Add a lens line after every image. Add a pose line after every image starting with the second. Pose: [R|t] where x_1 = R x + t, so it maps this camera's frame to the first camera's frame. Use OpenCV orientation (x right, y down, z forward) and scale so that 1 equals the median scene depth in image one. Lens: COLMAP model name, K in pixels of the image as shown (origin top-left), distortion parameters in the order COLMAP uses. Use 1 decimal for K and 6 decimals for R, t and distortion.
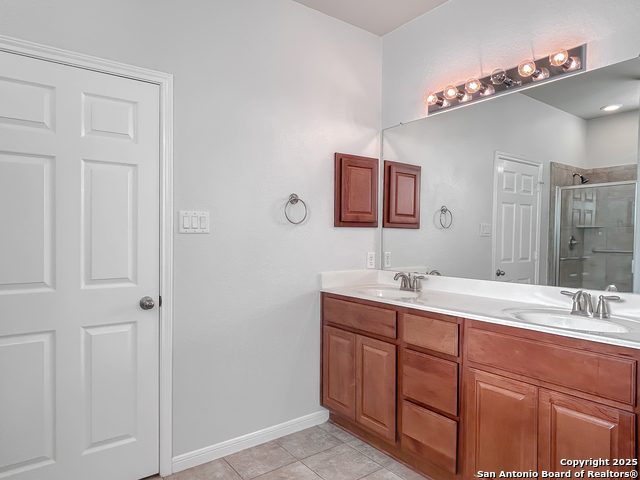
lens RADIAL K [[413.0, 0, 320.0], [0, 413.0, 240.0], [0, 0, 1]] dist [-0.000145, -0.000862]
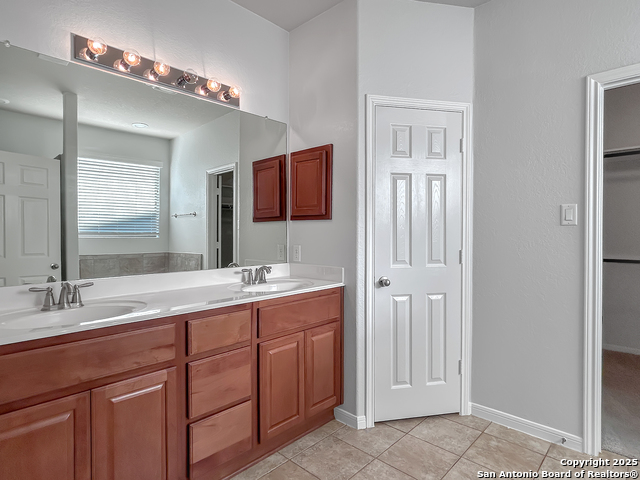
lens RADIAL K [[358.6, 0, 320.0], [0, 358.6, 240.0], [0, 0, 1]] dist [-0.000747, -0.000246]
pose [[-0.151233, -0.027128, 0.988126, -0.611419], [0.022909, 0.999259, 0.030940, -0.001602], [-0.988233, 0.027316, -0.150499, 0.952095]]
